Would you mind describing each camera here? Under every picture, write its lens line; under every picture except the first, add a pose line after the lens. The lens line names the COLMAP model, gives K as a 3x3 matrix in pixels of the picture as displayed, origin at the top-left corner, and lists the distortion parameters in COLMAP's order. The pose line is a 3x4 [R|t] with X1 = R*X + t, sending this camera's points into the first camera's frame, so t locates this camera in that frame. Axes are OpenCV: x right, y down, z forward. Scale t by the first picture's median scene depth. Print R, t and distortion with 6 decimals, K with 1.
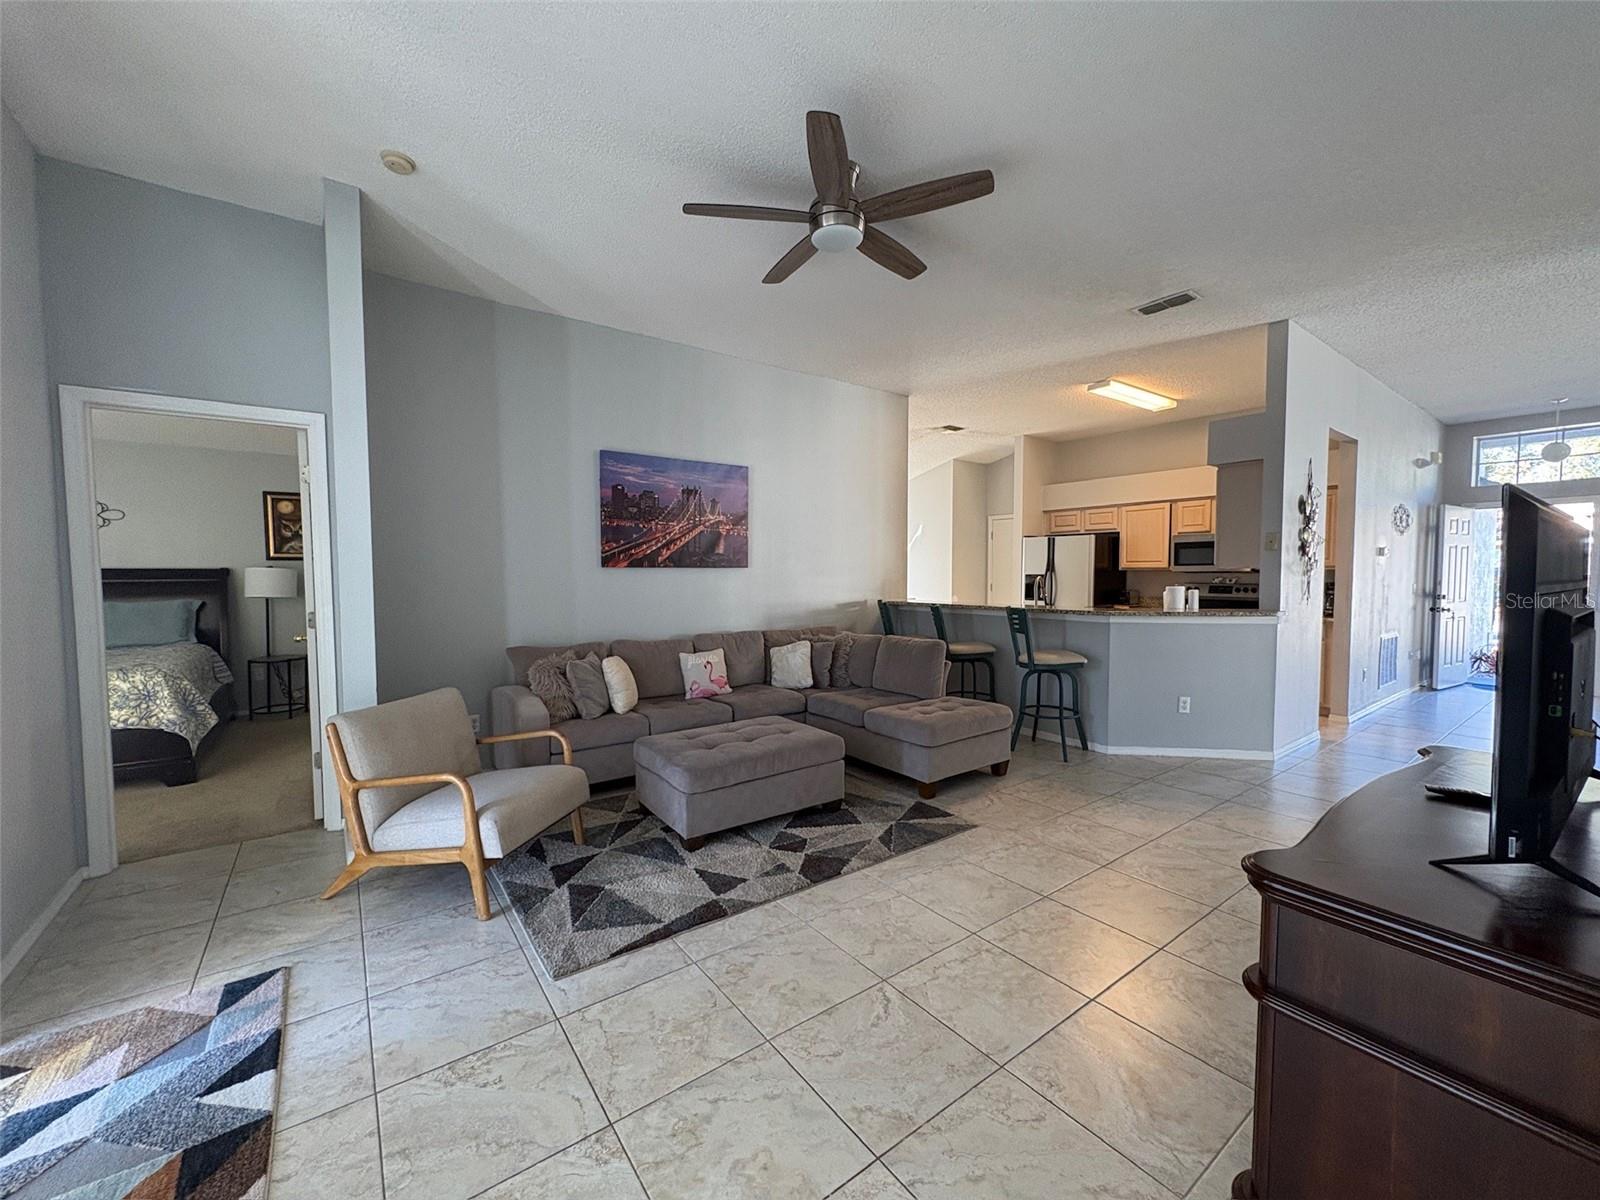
lens RADIAL K [[640.9, 0, 800.0], [0, 640.9, 600.0], [0, 0, 1]] dist [0.000428, -0.000025]
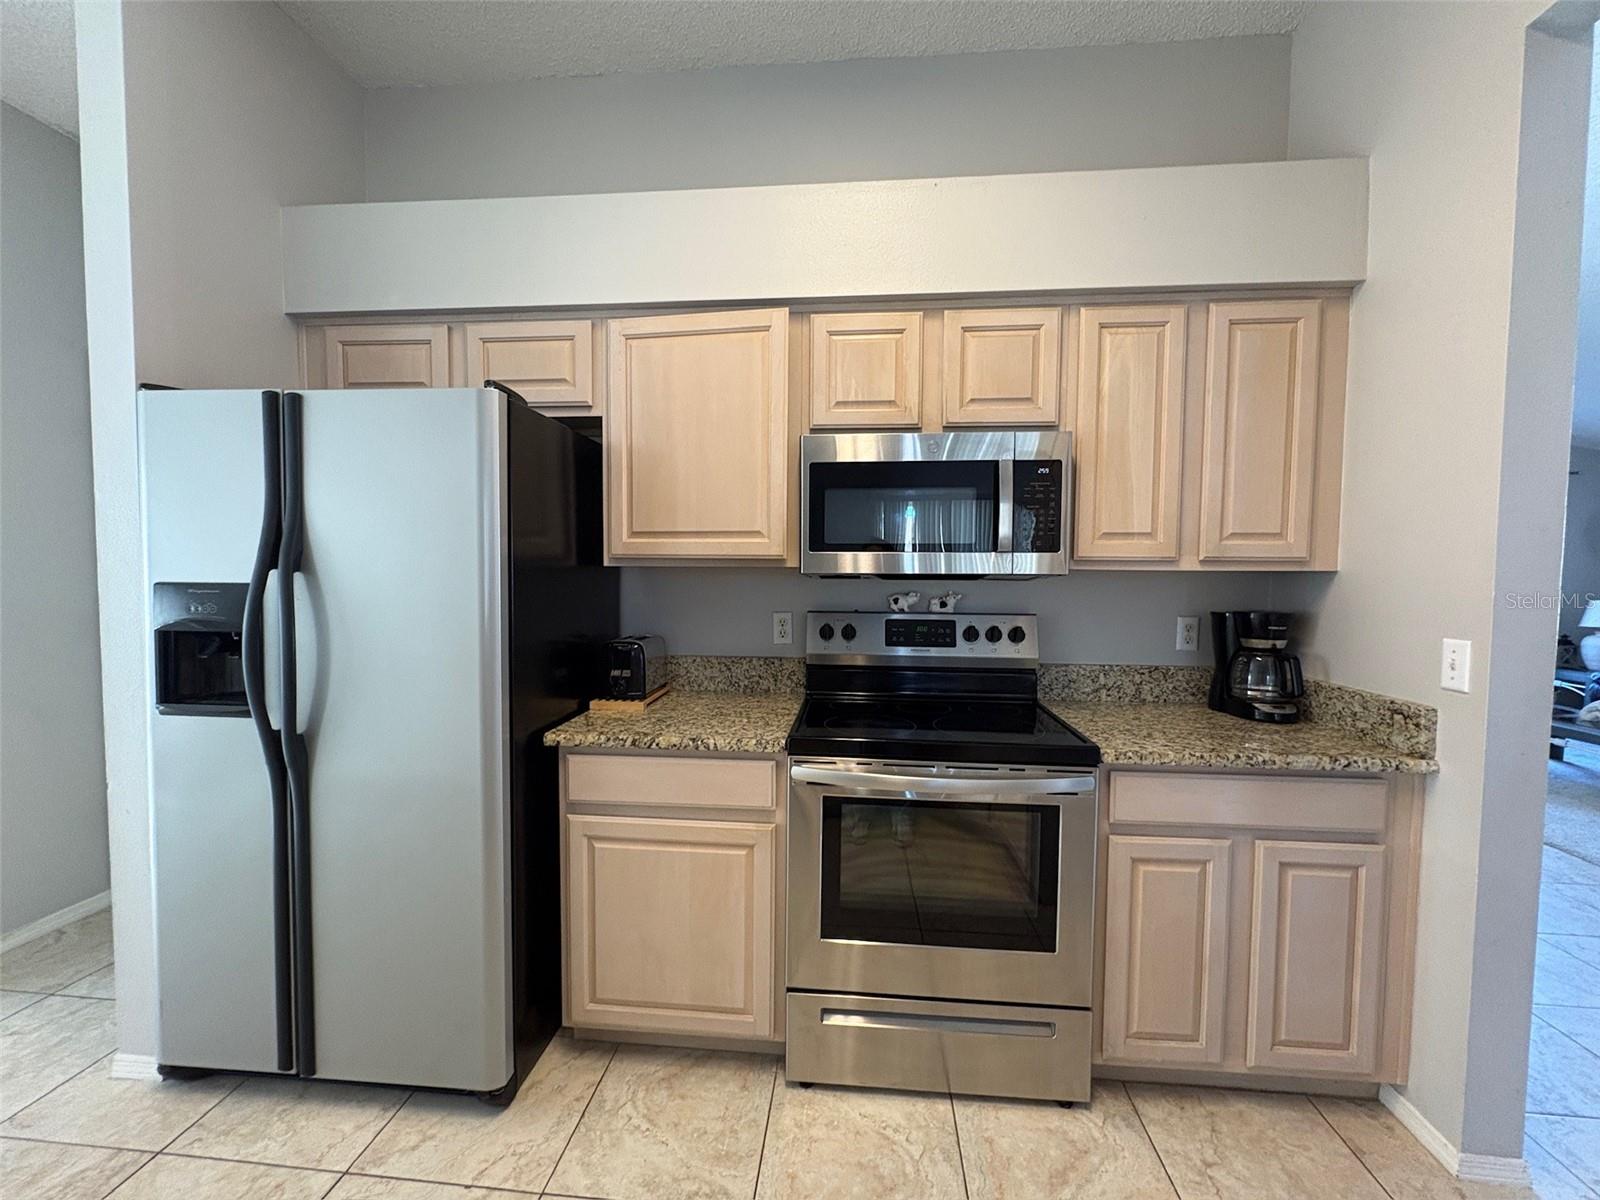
lens RADIAL K [[640.9, 0, 800.0], [0, 640.9, 600.0], [0, 0, 1]] dist [0.000428, -0.000025]
pose [[0.661666, -0.025394, 0.749368, 0.347368], [0.022037, 0.999653, 0.014417, -0.034088], [-0.749475, 0.006975, 0.661996, 0.752328]]
